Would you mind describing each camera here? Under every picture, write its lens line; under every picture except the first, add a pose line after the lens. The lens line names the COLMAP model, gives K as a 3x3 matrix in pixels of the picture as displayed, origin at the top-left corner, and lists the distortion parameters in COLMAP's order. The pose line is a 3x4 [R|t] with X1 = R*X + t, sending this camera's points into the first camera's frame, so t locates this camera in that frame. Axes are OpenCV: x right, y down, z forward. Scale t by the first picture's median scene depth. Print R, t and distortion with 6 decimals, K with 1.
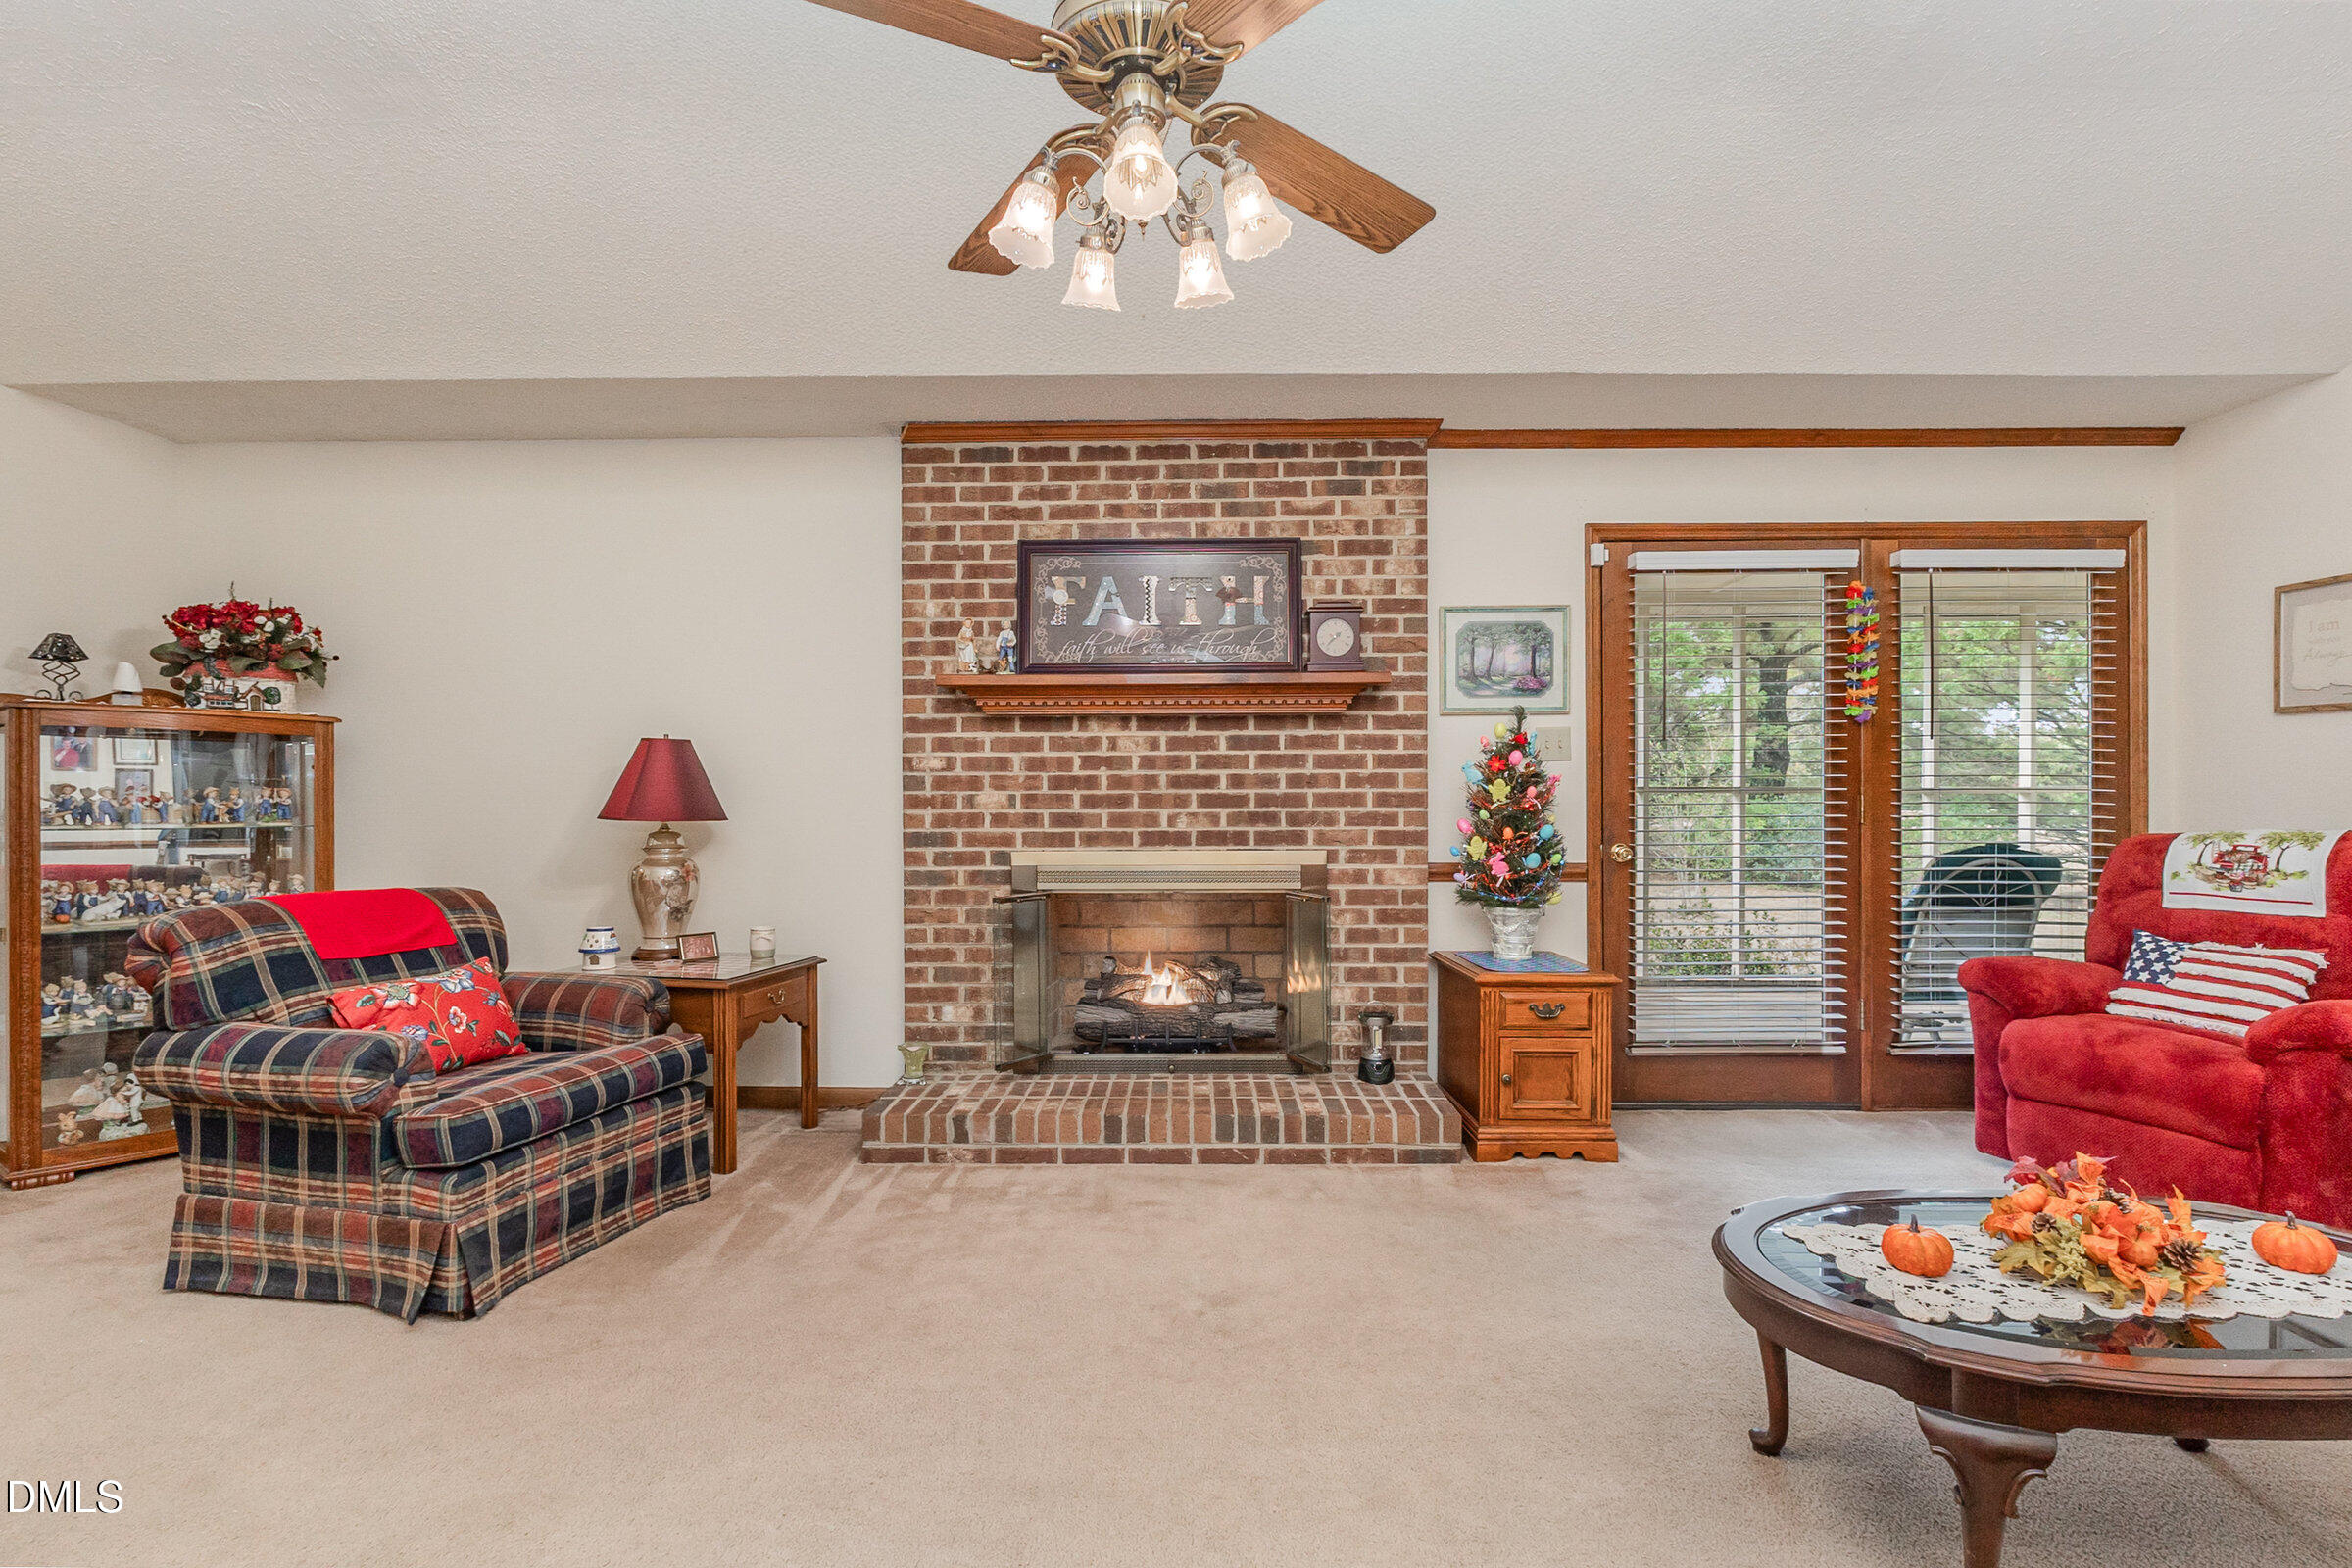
lens RADIAL K [[1114.3, 0, 1173.9], [0, 1114.3, 797.5], [0, 0, 1]] dist [-0.010893, -0.000068]
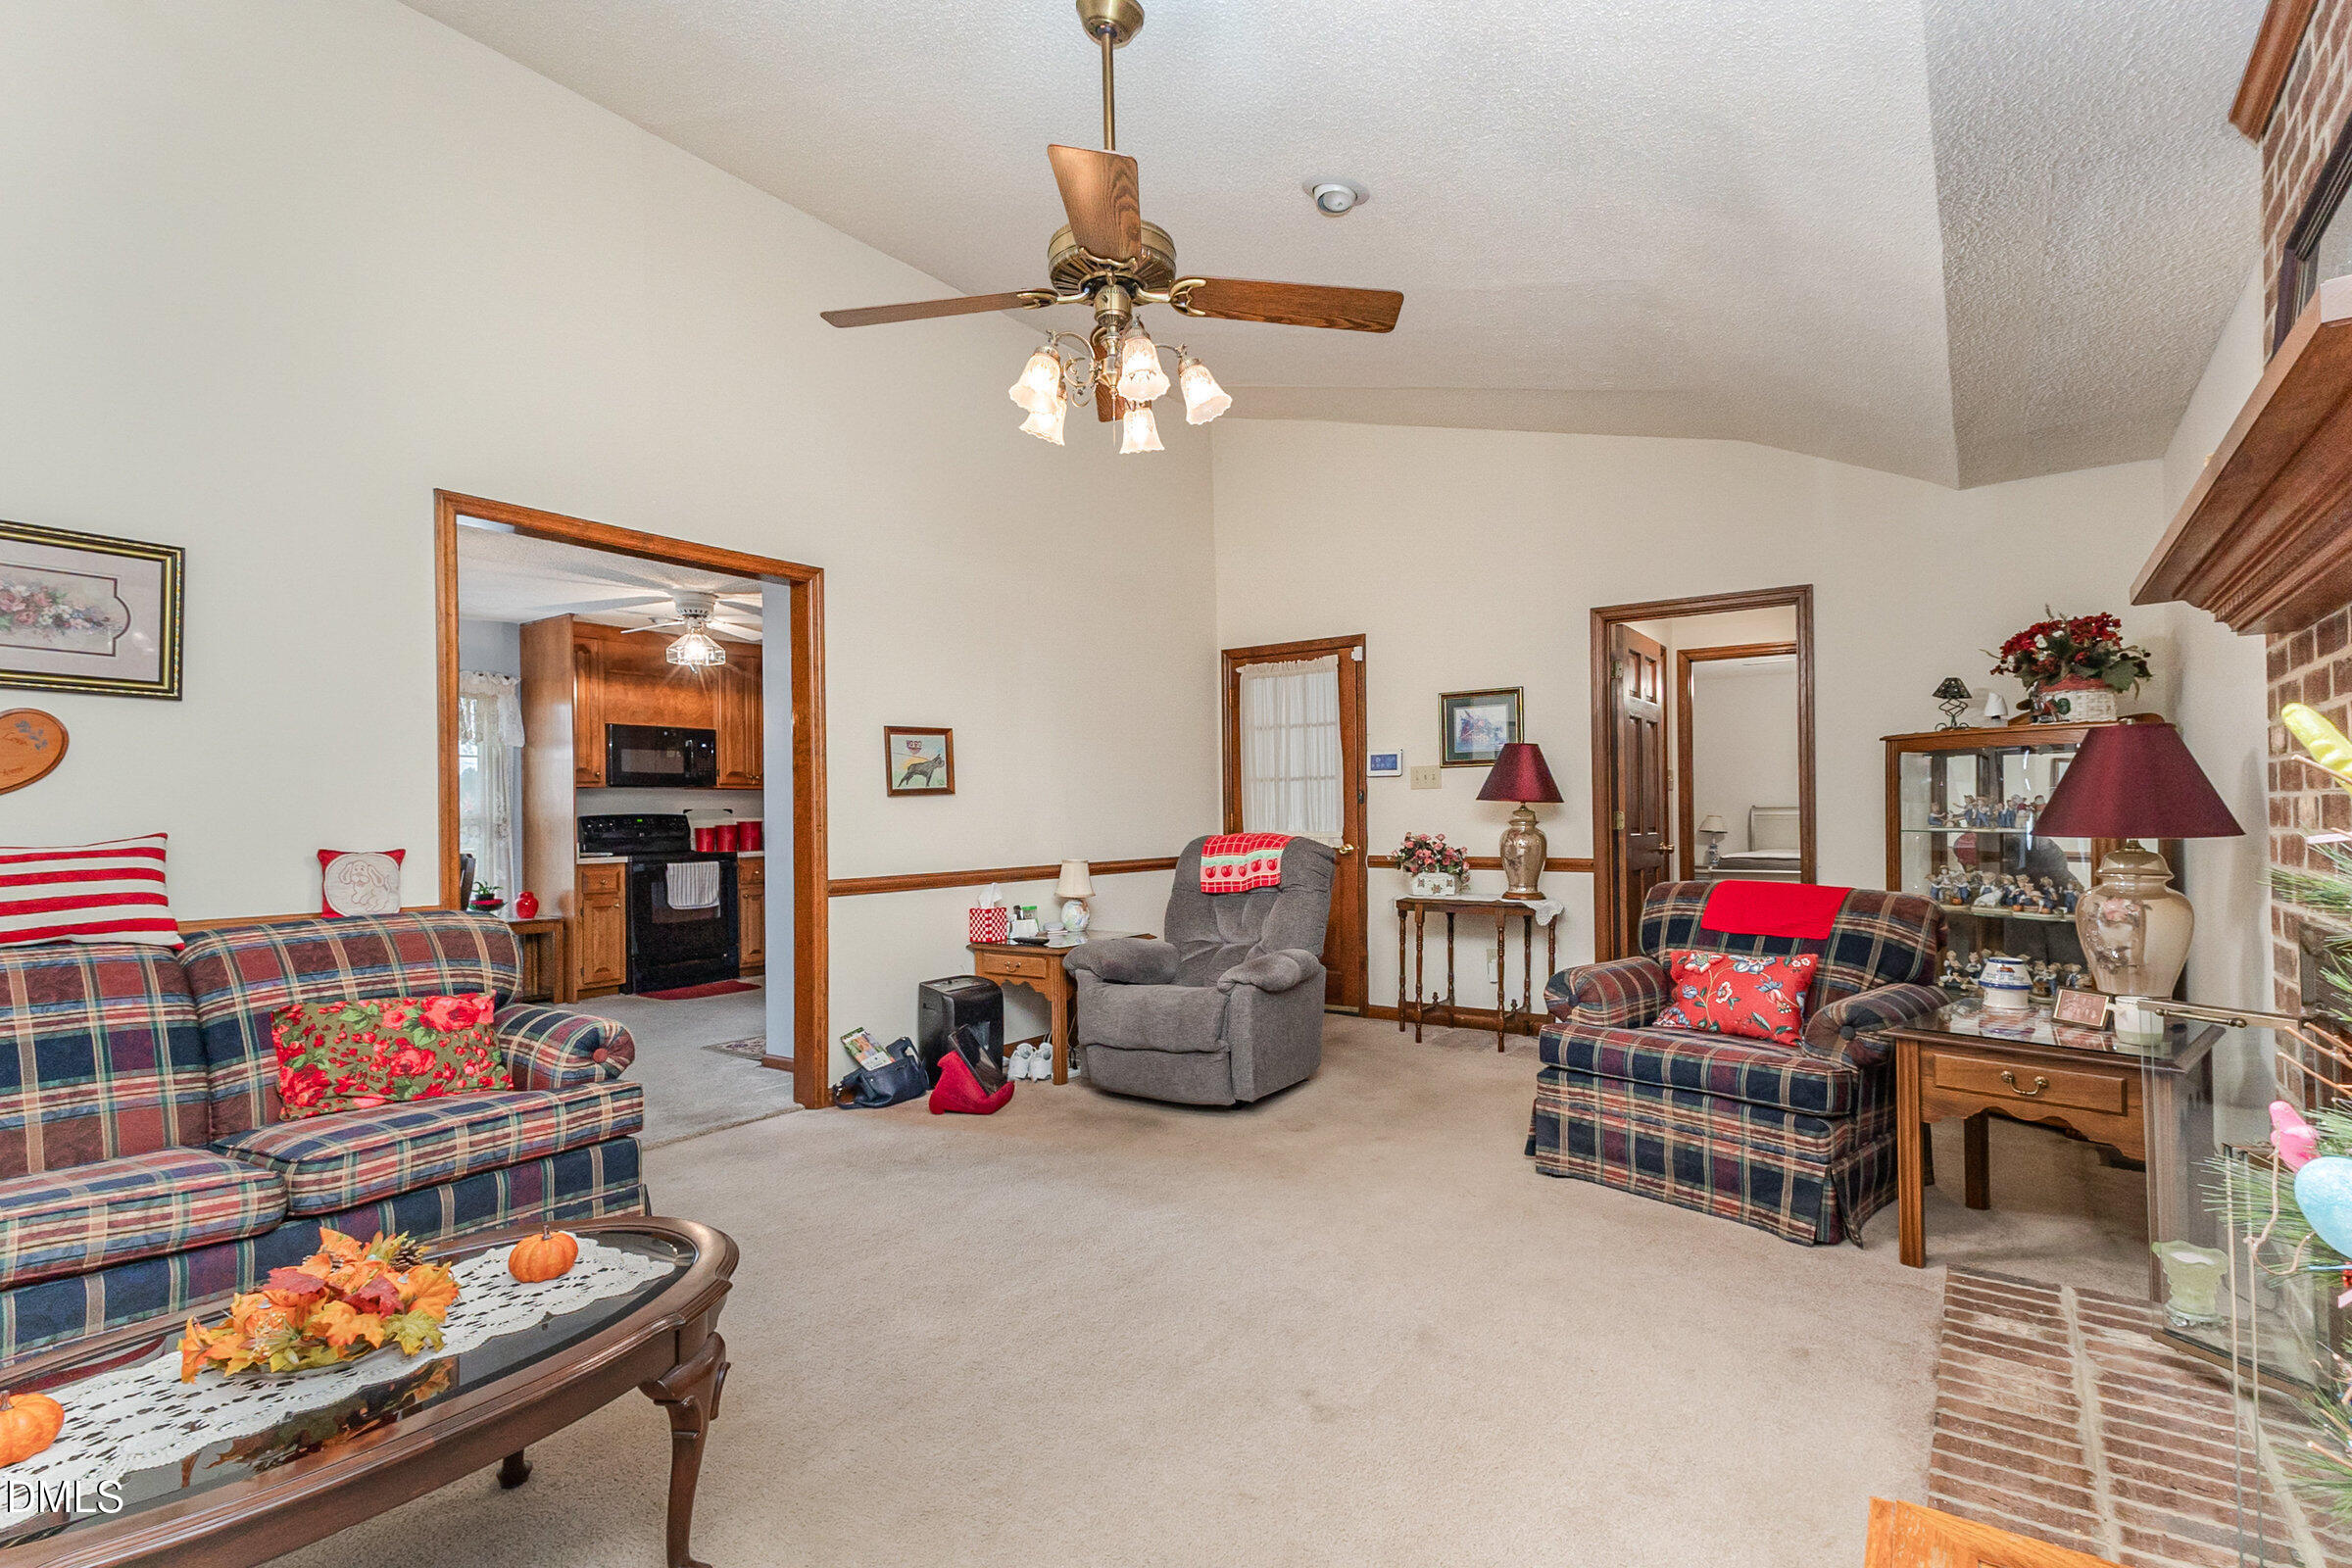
lens RADIAL K [[1089.6, 0, 1164.5], [0, 1089.6, 804.7], [0, 0, 1]] dist [0.001113, 0.002299]
pose [[-0.579488, 0.000633, -0.814981, 0.492570], [0.008009, 0.999956, -0.004918, -0.002029], [0.814941, -0.009377, -0.579468, 0.875487]]
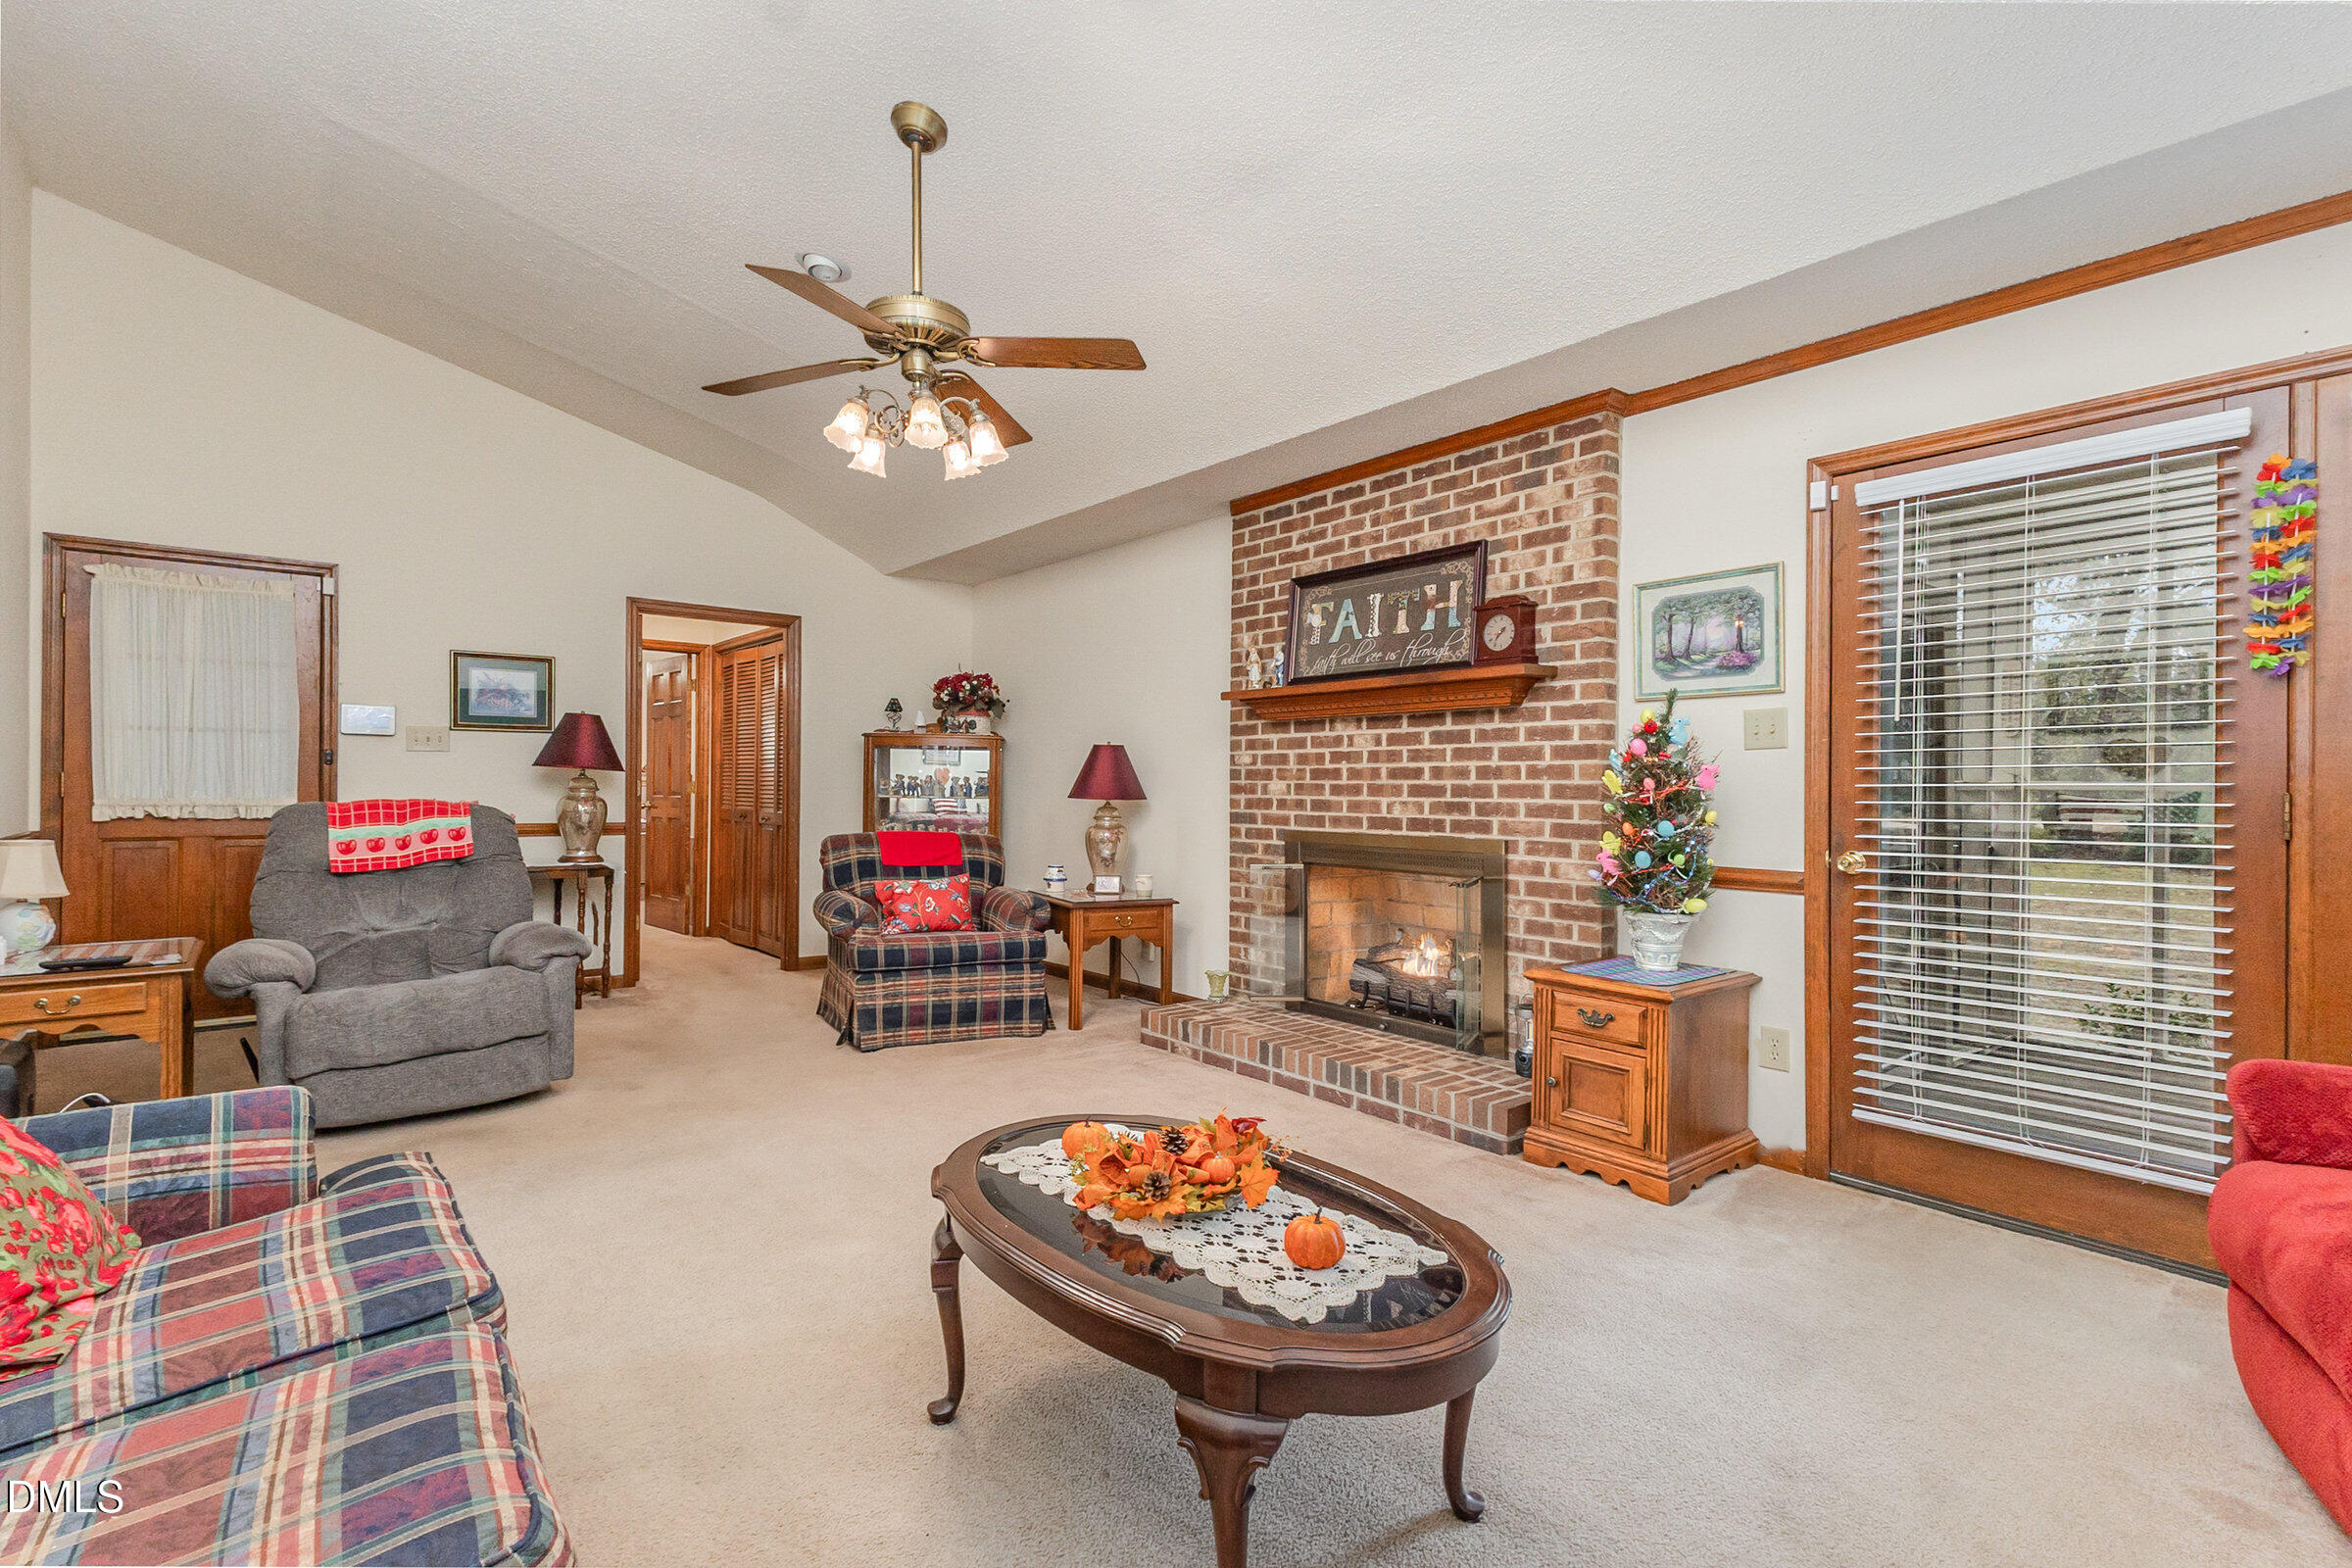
lens RADIAL K [[1089.6, 0, 1163.0], [0, 1089.6, 784.7], [0, 0, 1]] dist [0.001113, 0.002299]
pose [[0.633975, 0.007625, -0.773316, 0.707161], [-0.014415, 0.999894, -0.001959, 0.002671], [0.773219, 0.012389, 0.634018, 0.123093]]
